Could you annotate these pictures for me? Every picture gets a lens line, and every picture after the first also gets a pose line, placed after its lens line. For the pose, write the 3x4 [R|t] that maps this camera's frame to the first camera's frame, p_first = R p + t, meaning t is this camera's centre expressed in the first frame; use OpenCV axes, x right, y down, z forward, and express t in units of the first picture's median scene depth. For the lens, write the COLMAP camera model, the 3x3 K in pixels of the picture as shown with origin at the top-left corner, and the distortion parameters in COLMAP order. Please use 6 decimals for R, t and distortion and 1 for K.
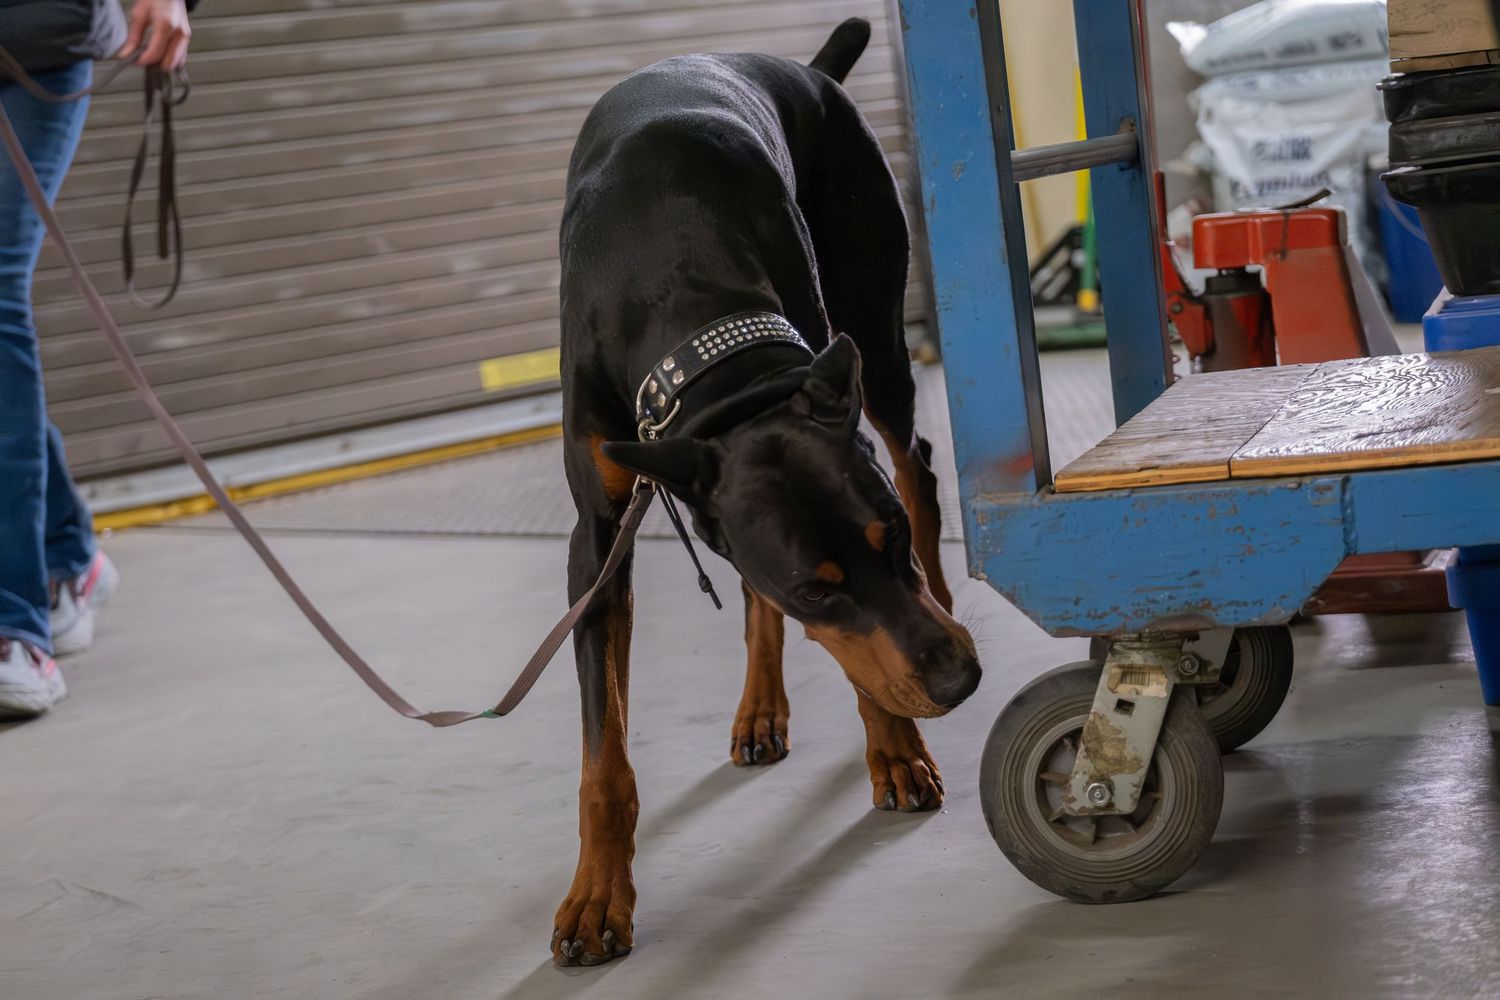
lens RADIAL K [[3258.3, 0, 748.1], [0, 3258.3, 538.7], [0, 0, 1]] dist [0.039421, -0.122846]
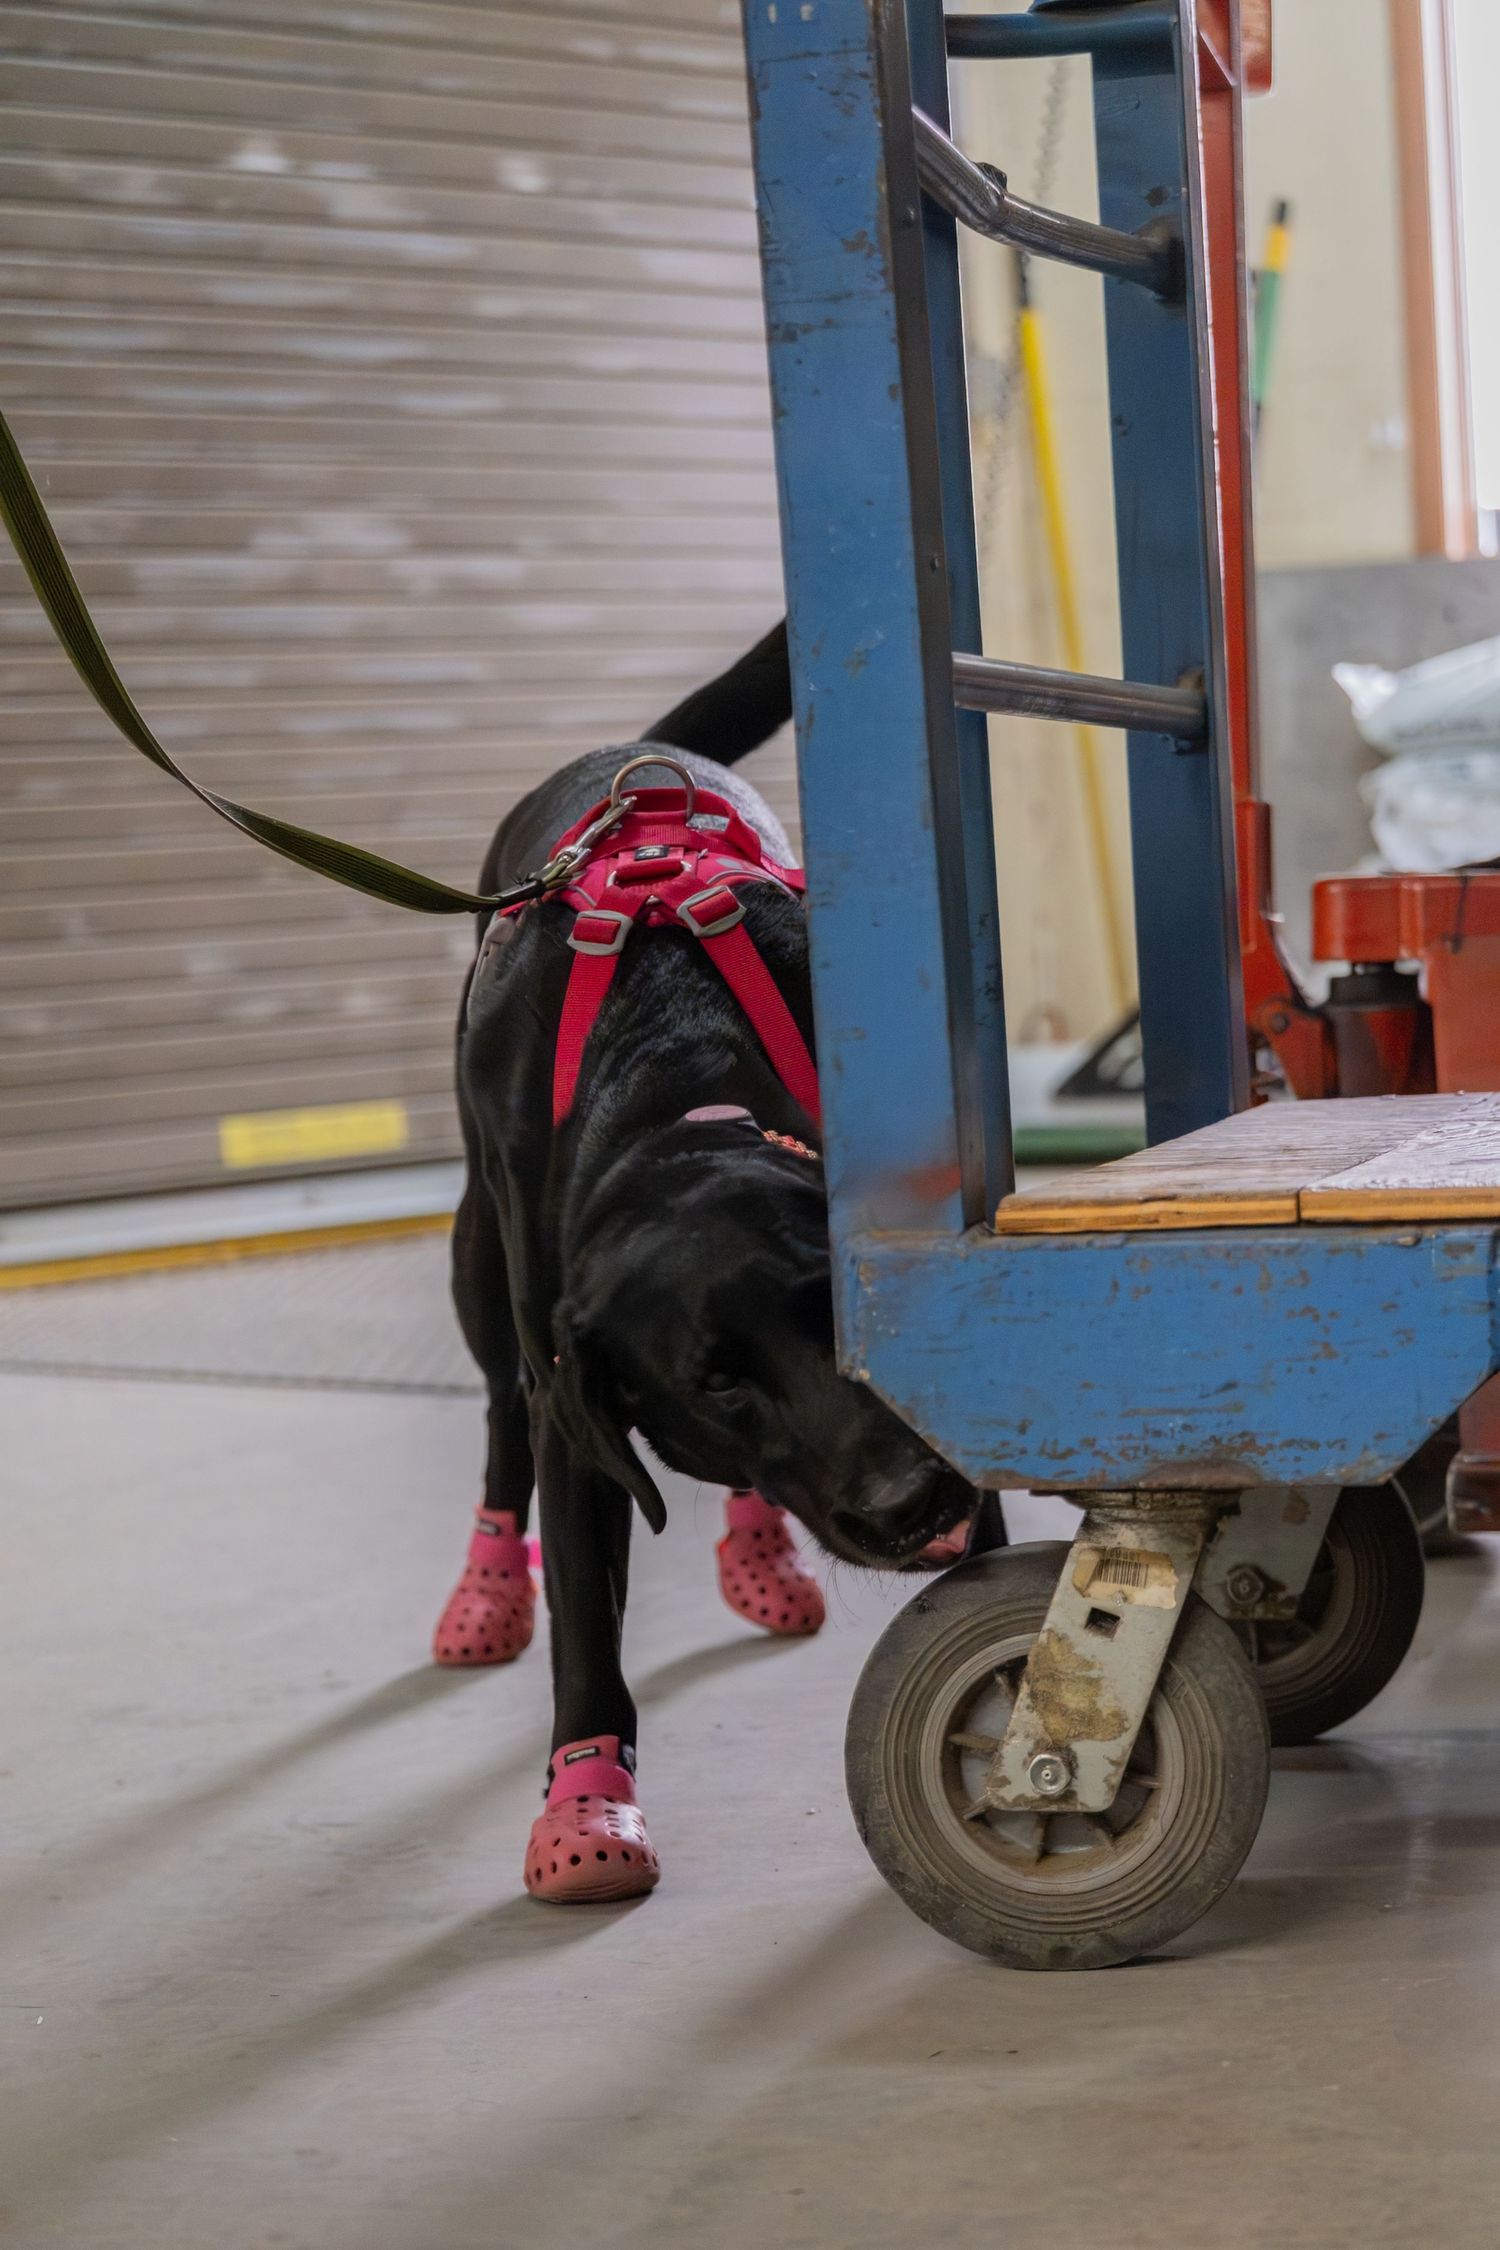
lens RADIAL K [[4887.5, 0, 818.1], [0, 4887.5, 1125.9], [0, 0, 1]] dist [0.039421, -0.122846]
pose [[0.998127, 0.058738, 0.017101, 0.045271], [-0.057281, 0.995470, -0.075886, 0.032307], [-0.021480, 0.074764, 0.996970, 0.137905]]
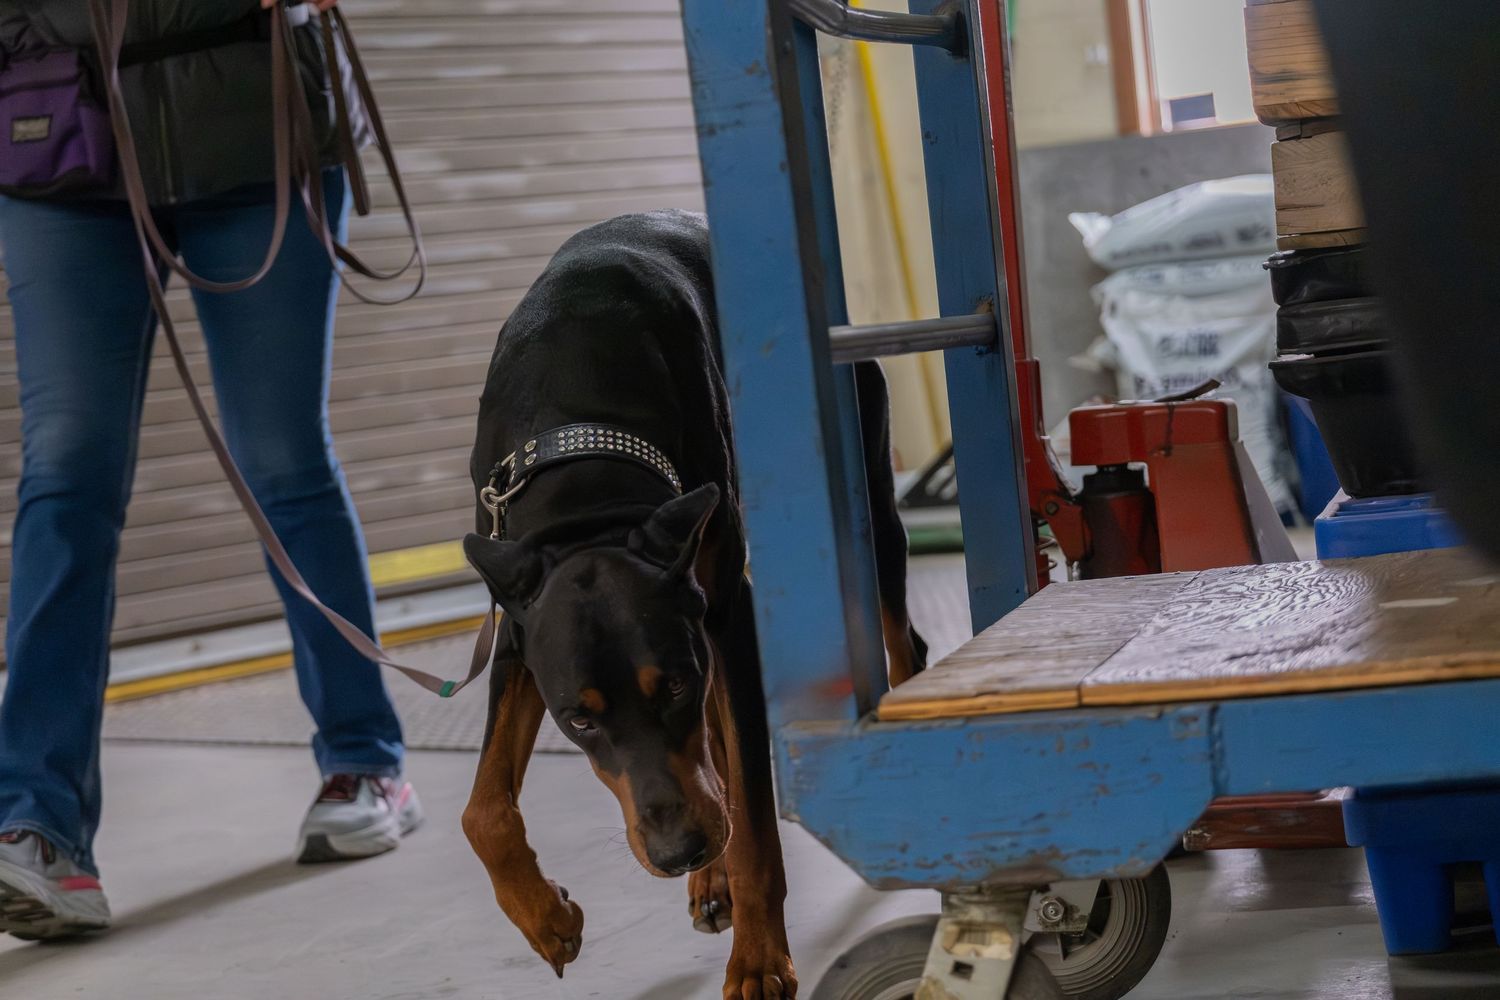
lens RADIAL K [[3258.3, 0, 748.1], [0, 3258.3, 538.7], [0, 0, 1]] dist [0.039421, -0.122846]
pose [[0.999752, 0.006538, 0.021297, 0.039261], [-0.005235, 0.998145, -0.060651, -0.009429], [-0.021654, 0.060524, 0.997932, 0.133965]]
